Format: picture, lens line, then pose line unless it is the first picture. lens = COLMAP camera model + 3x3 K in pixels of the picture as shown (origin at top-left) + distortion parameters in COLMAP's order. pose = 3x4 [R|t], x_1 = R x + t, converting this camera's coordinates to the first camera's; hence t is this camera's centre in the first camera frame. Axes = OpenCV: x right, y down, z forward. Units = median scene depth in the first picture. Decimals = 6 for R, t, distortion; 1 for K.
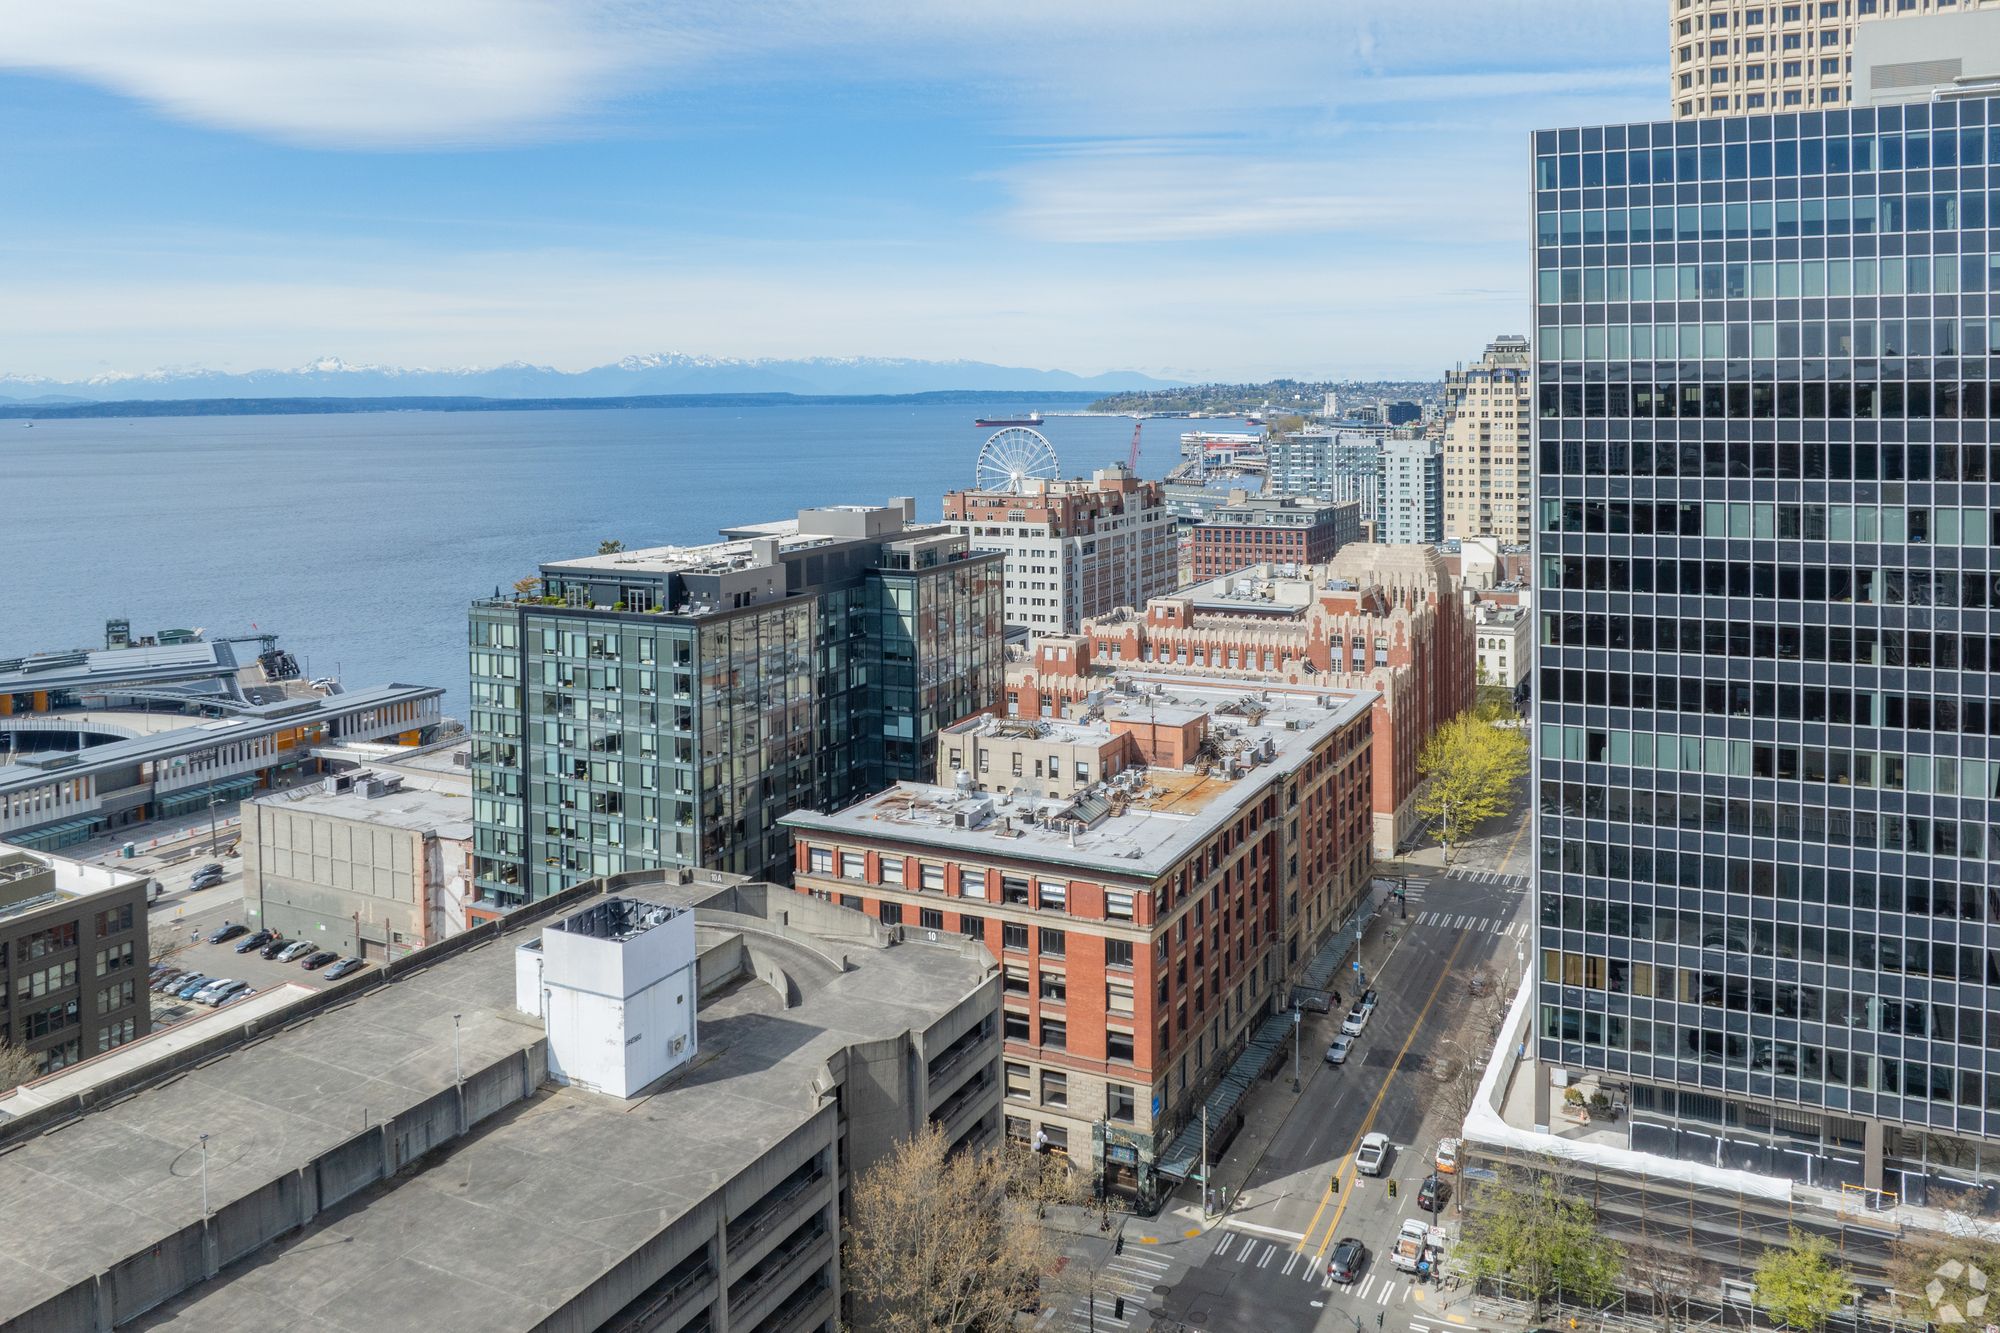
lens RADIAL K [[1405.2, 0, 1009.7], [0, 1405.2, 454.6], [0, 0, 1]] dist [0.001283, -0.037736]
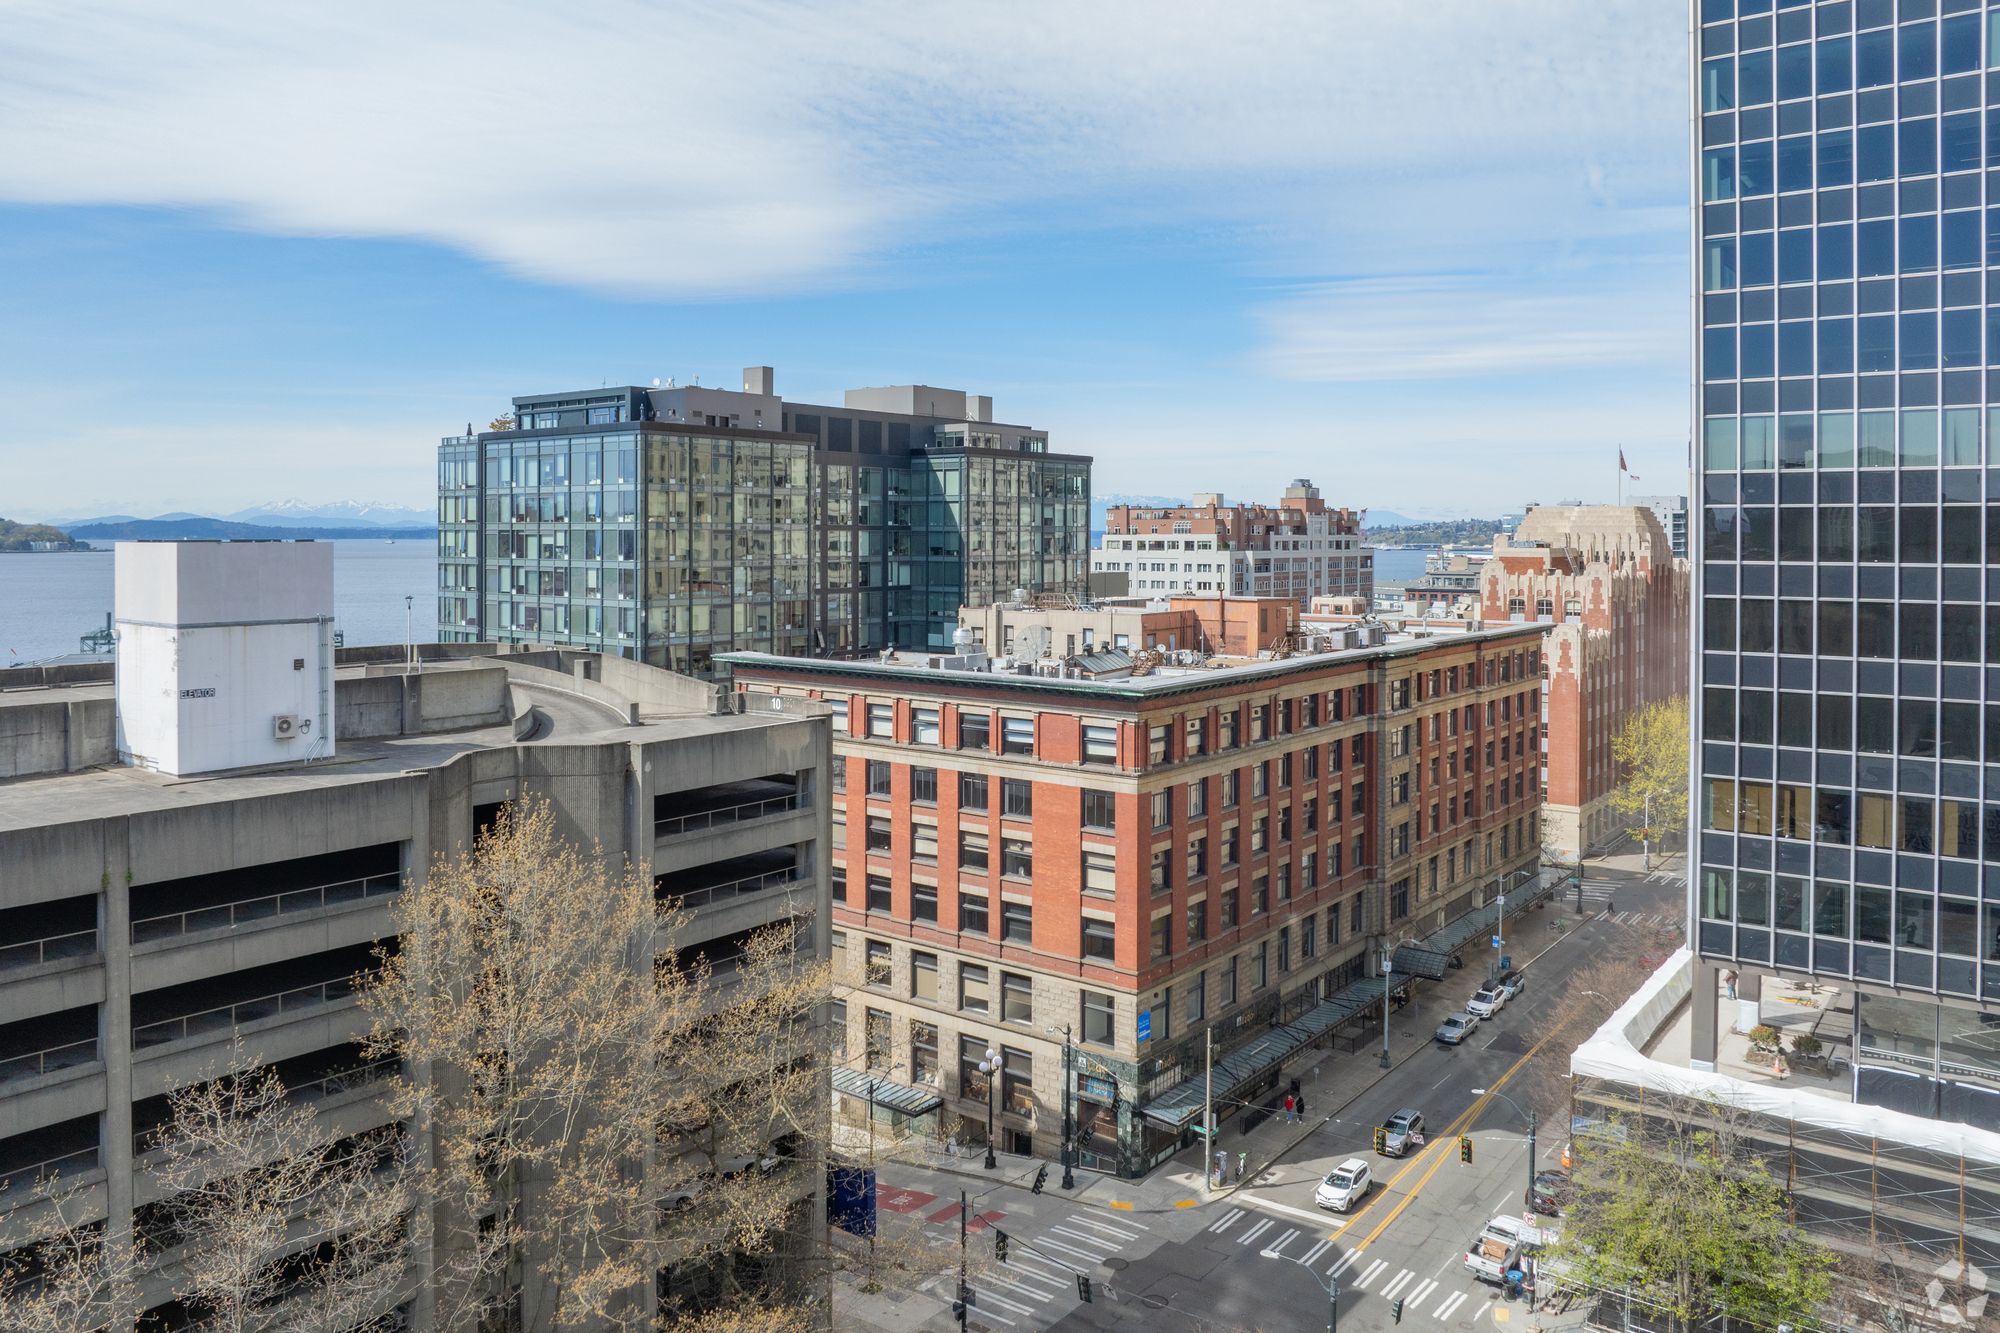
lens RADIAL K [[1362.3, 0, 988.3], [0, 1362.3, 559.5], [0, 0, 1]] dist [-0.027330, 0.001821]
pose [[0.980028, 0.018404, -0.198006, 0.153455], [-0.023221, 0.999488, -0.022034, 0.233528], [0.197499, 0.026191, 0.979953, 0.282996]]
